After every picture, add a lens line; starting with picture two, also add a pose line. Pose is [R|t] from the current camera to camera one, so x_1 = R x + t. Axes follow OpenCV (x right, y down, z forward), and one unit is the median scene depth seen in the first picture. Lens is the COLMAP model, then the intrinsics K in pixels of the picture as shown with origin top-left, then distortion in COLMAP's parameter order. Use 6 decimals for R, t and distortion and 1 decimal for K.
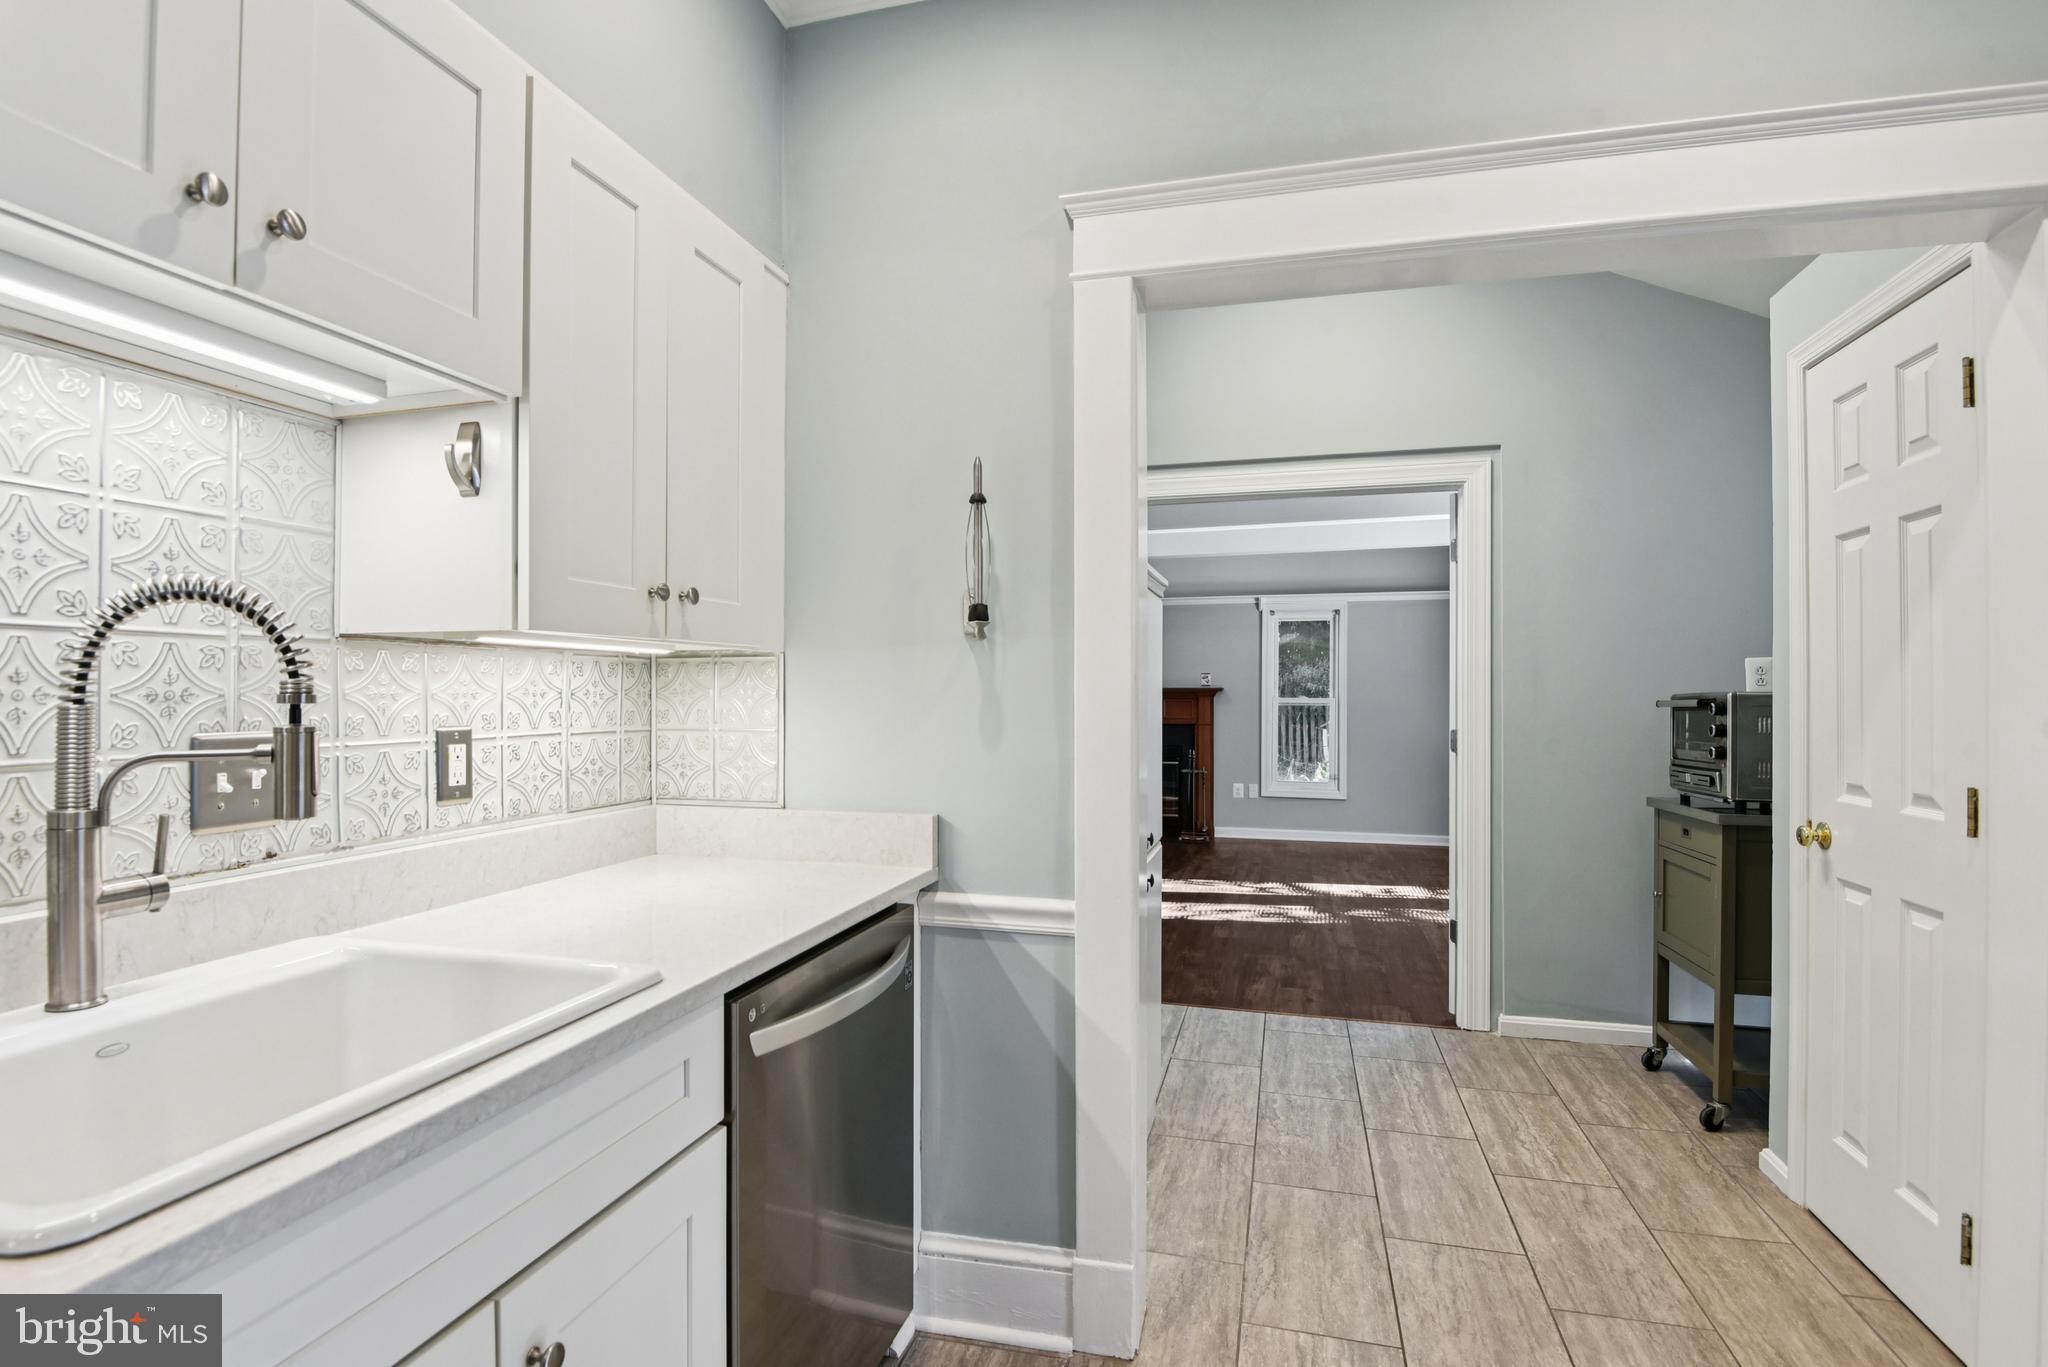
lens RADIAL K [[1000.1, 0, 1018.6], [0, 1000.1, 701.0], [0, 0, 1]] dist [-0.014756, -0.002230]
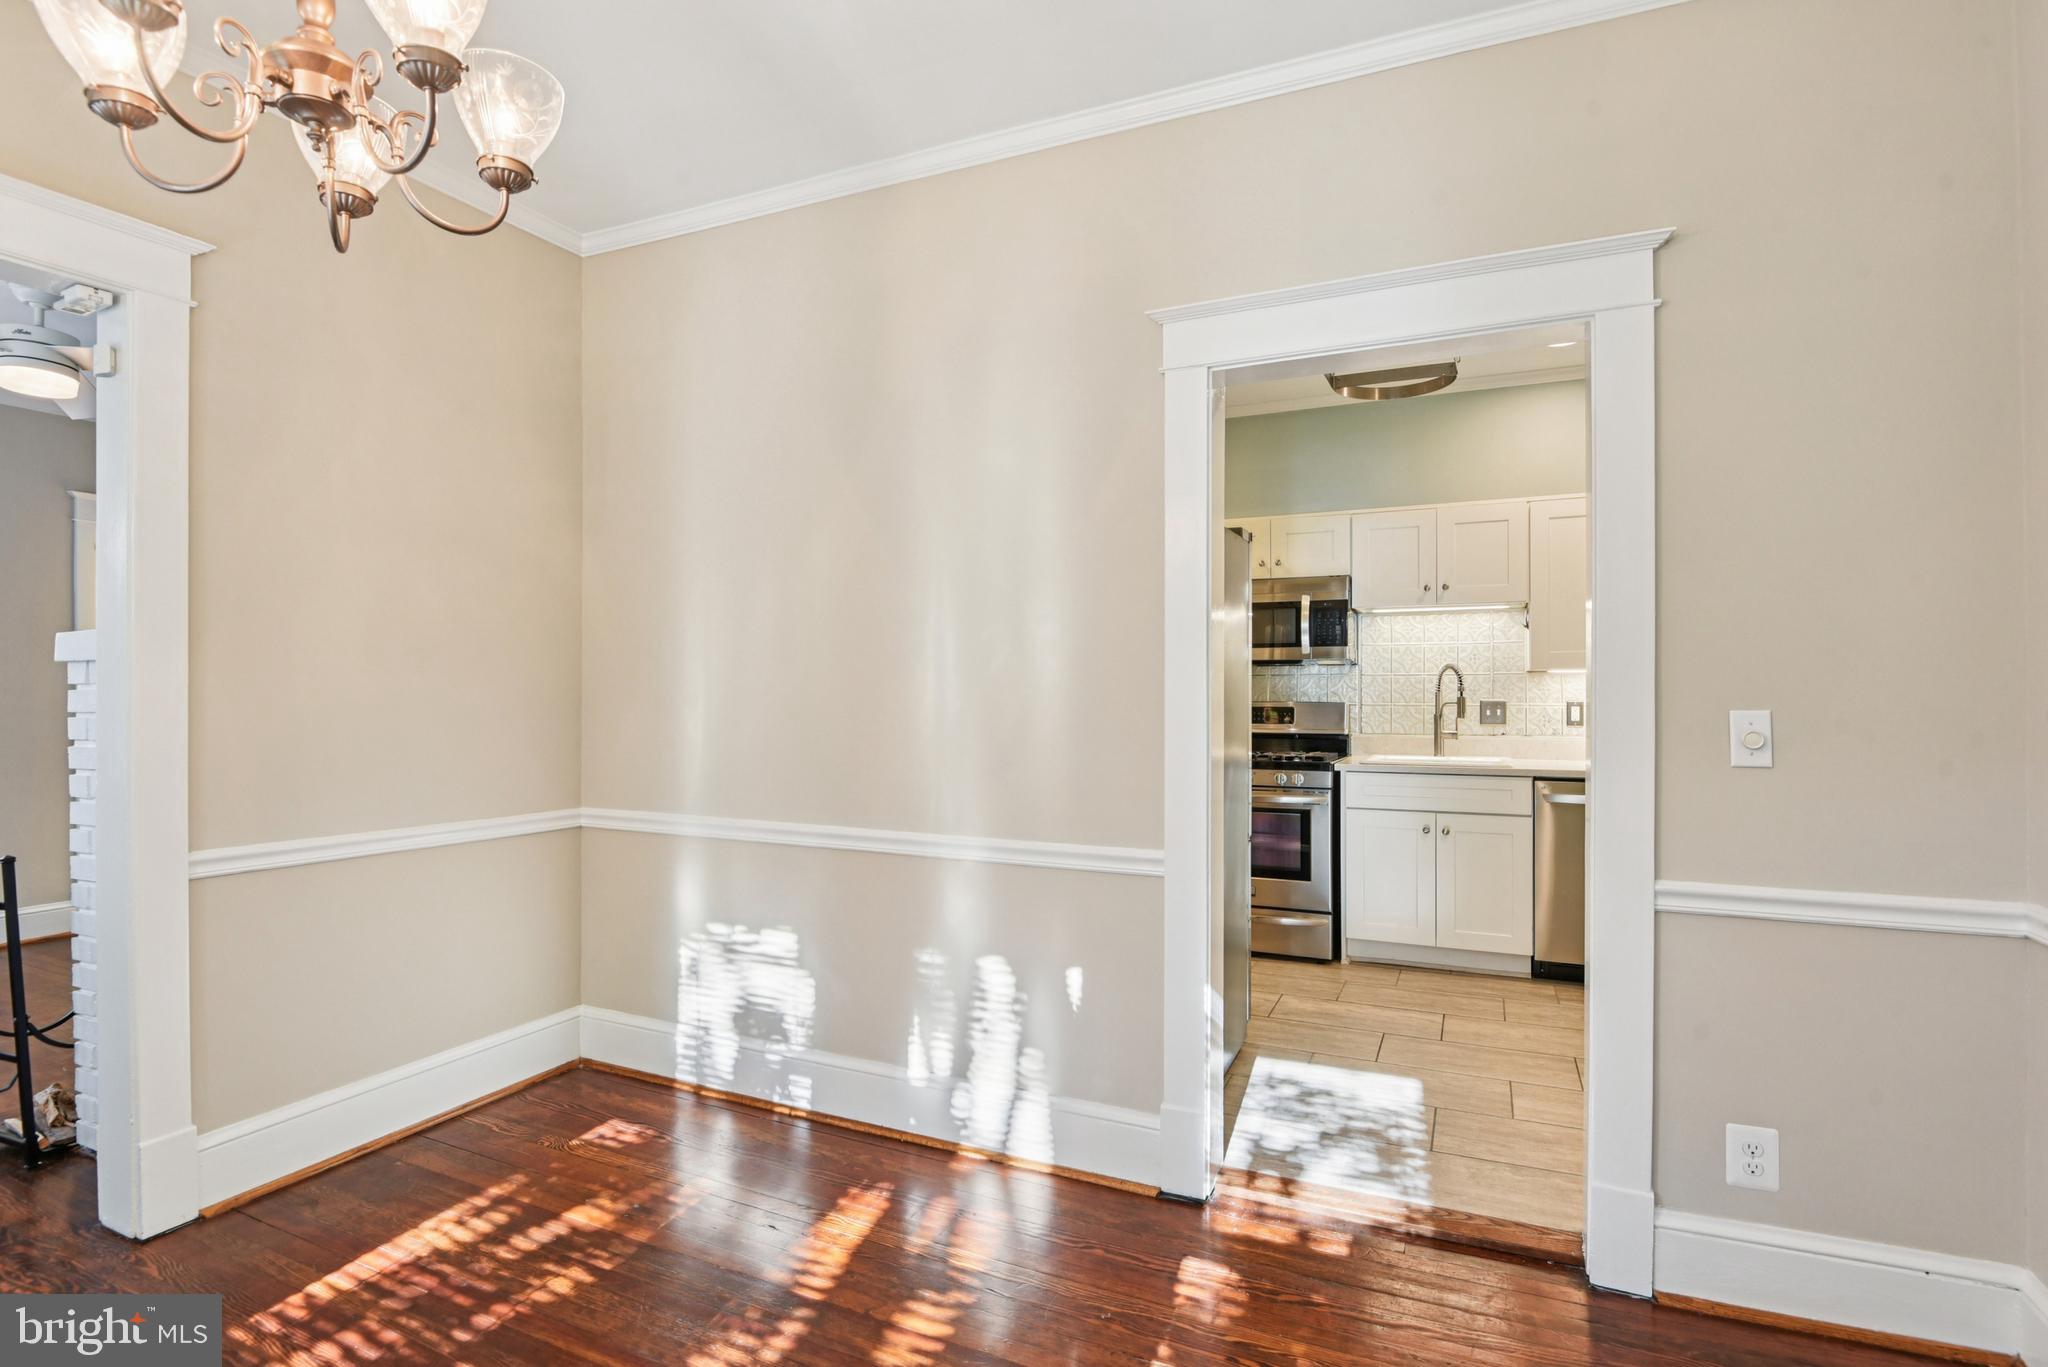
lens RADIAL K [[990.9, 0, 1003.1], [0, 990.9, 688.7], [0, 0, 1]] dist [-0.015691, -0.002301]
pose [[-0.183932, -0.005772, -0.982922, 1.411962], [-0.007157, 0.999964, -0.004533, 0.009102], [0.982913, 0.006201, -0.183967, -0.058681]]
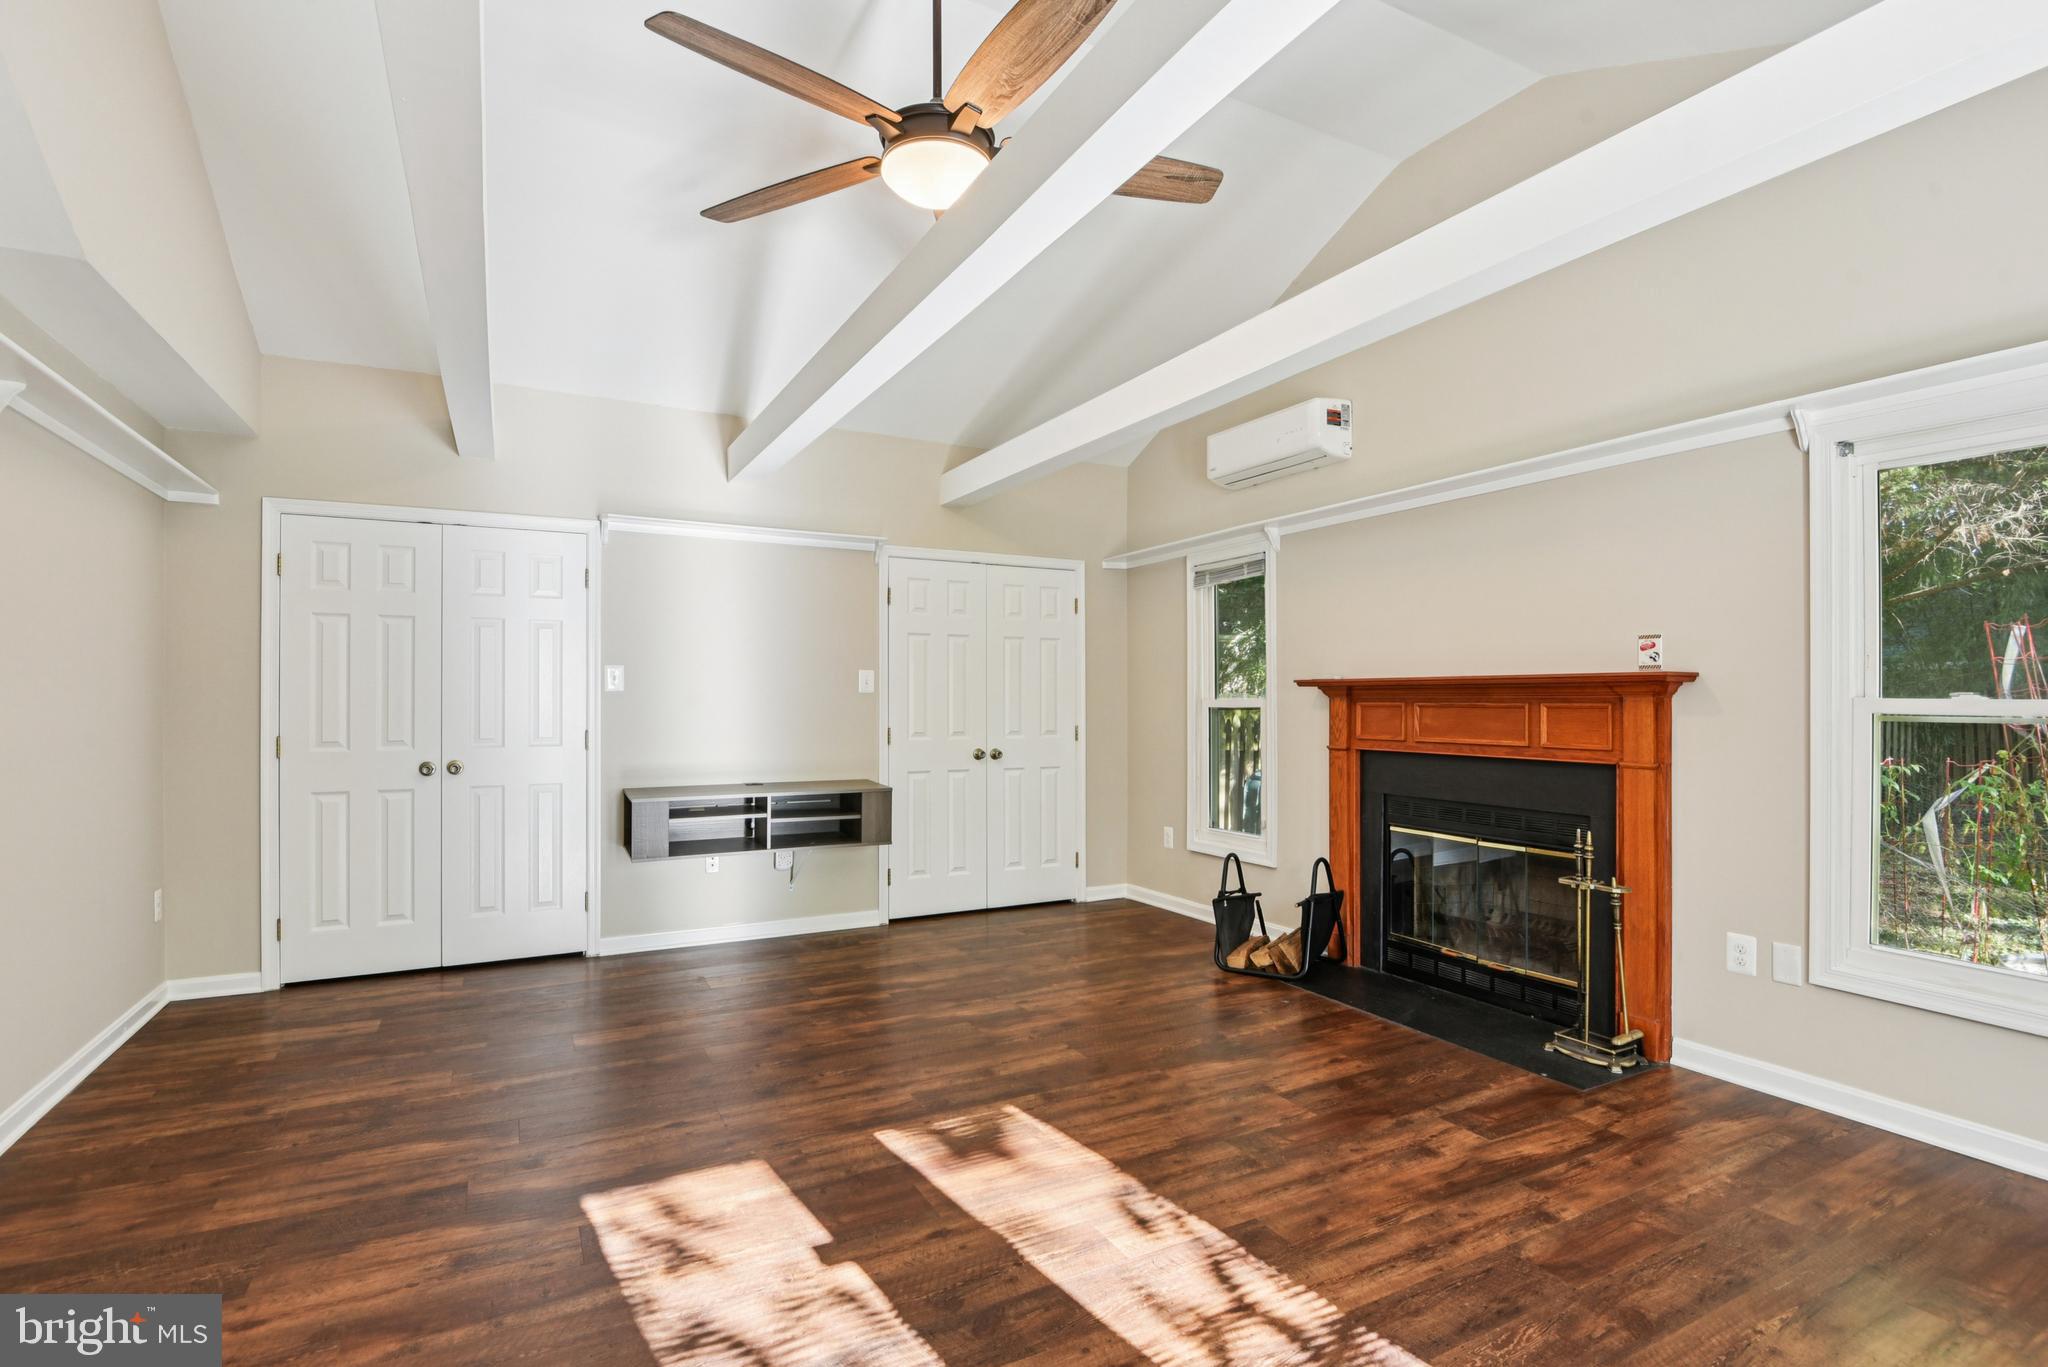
lens RADIAL K [[1000.1, 0, 1018.6], [0, 1000.1, 701.0], [0, 0, 1]] dist [-0.014756, -0.002230]
pose [[0.685289, 0.003367, -0.728263, 0.909705], [-0.004831, 0.999988, 0.000077, -0.003820], [0.728255, 0.003466, 0.685297, 1.687838]]
